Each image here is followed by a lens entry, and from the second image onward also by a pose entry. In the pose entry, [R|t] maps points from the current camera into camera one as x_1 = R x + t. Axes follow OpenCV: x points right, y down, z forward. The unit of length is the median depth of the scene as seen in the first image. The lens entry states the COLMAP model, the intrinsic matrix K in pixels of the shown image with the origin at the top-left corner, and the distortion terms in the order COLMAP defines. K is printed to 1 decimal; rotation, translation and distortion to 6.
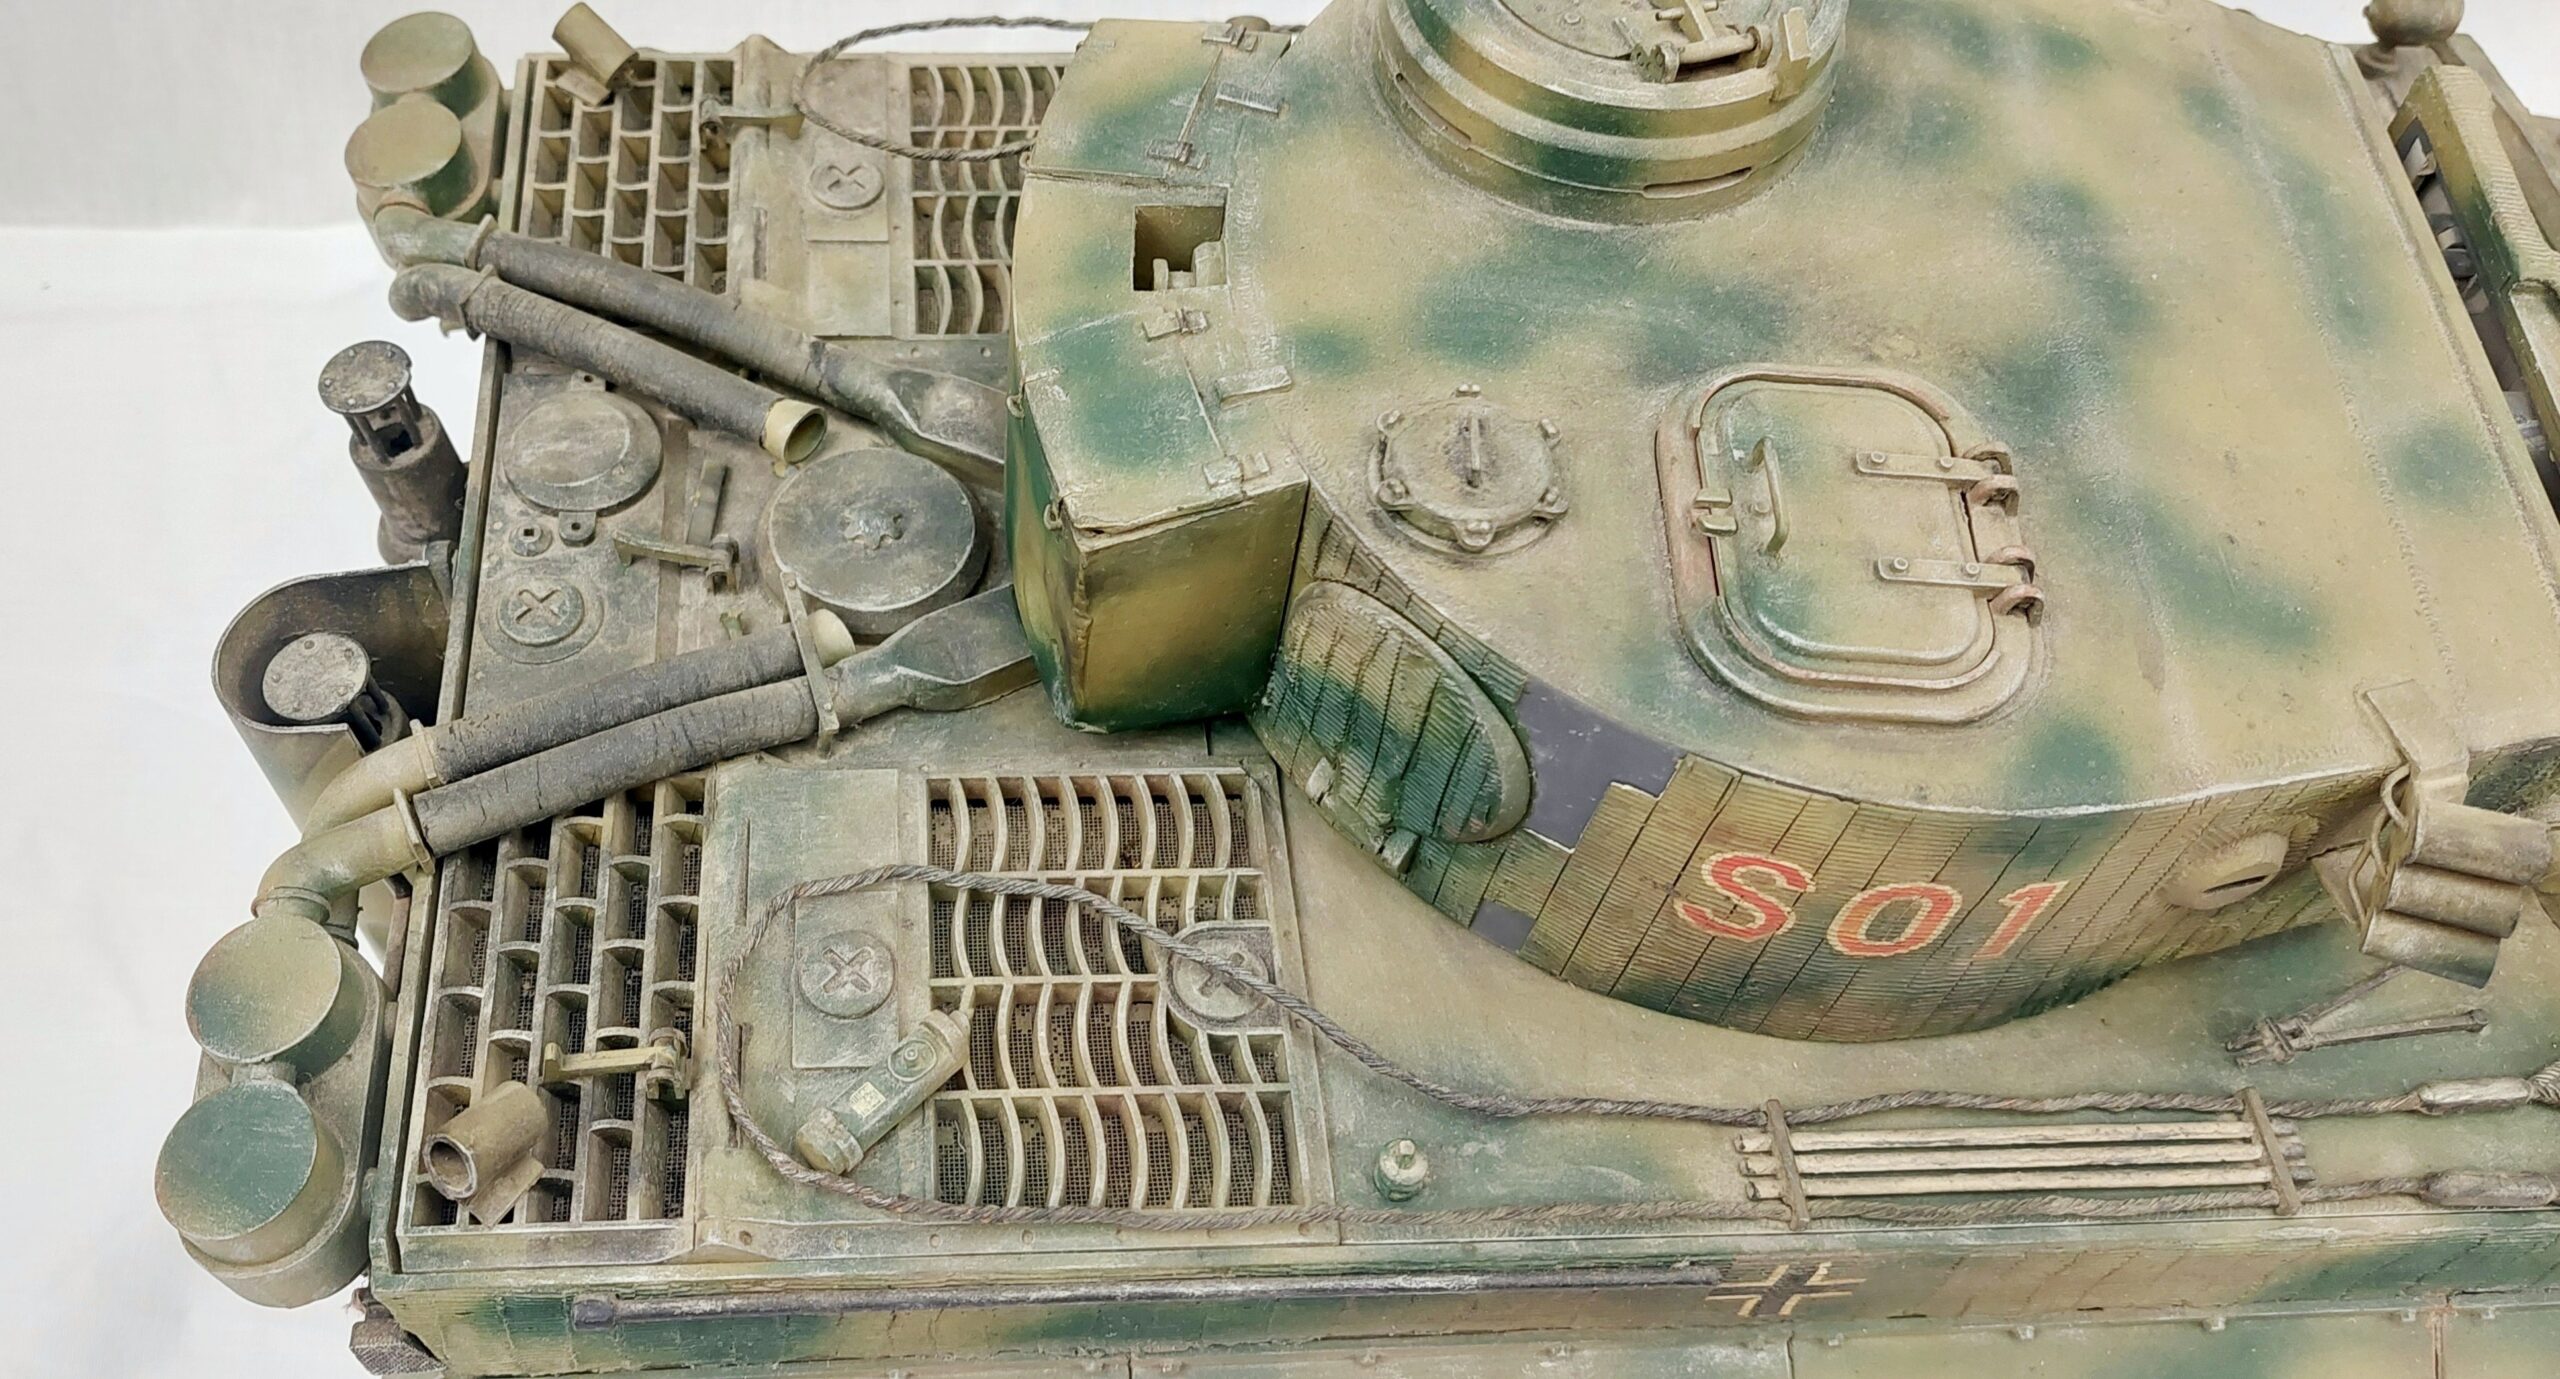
lens RADIAL K [[2147.7, 0, 1177.3], [0, 2147.7, 683.0], [0, 0, 1]] dist [0.037391, -0.050954]
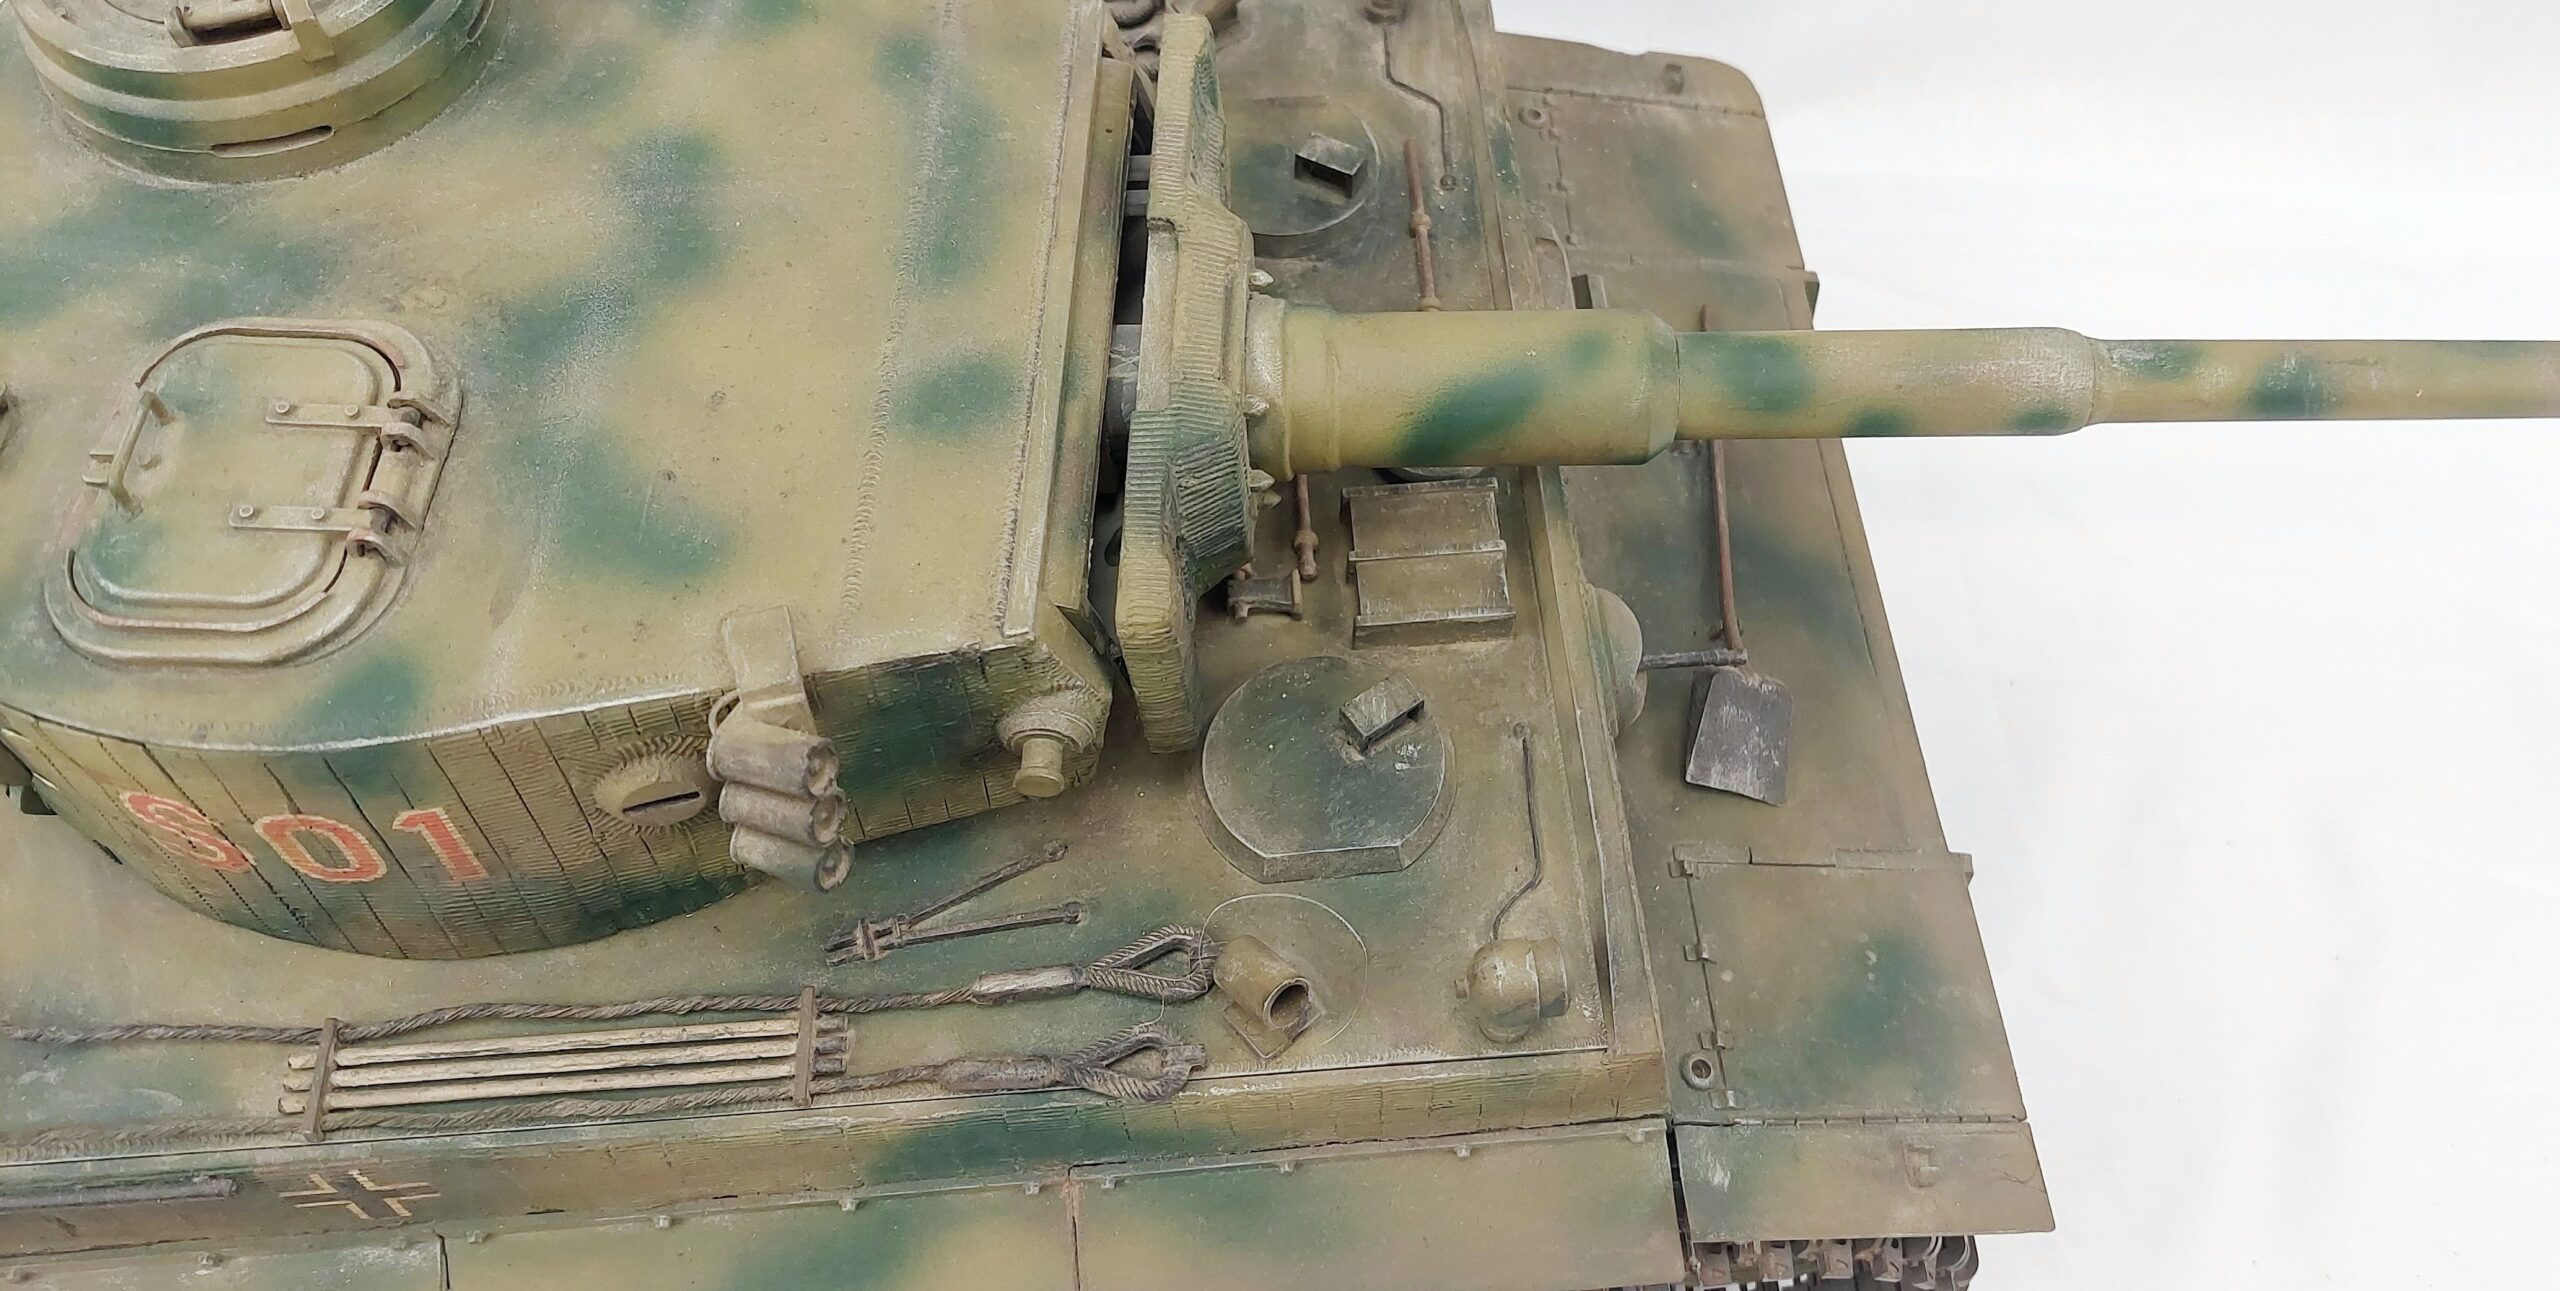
lens RADIAL K [[2005.4, 0, 1299.0], [0, 2005.4, 640.9], [0, 0, 1]] dist [0.016534, -0.010371]
pose [[0.998819, -0.031830, 0.036714, 0.723841], [0.030814, 0.999135, 0.027911, -0.003627], [-0.037570, -0.026747, 0.998936, 0.004533]]
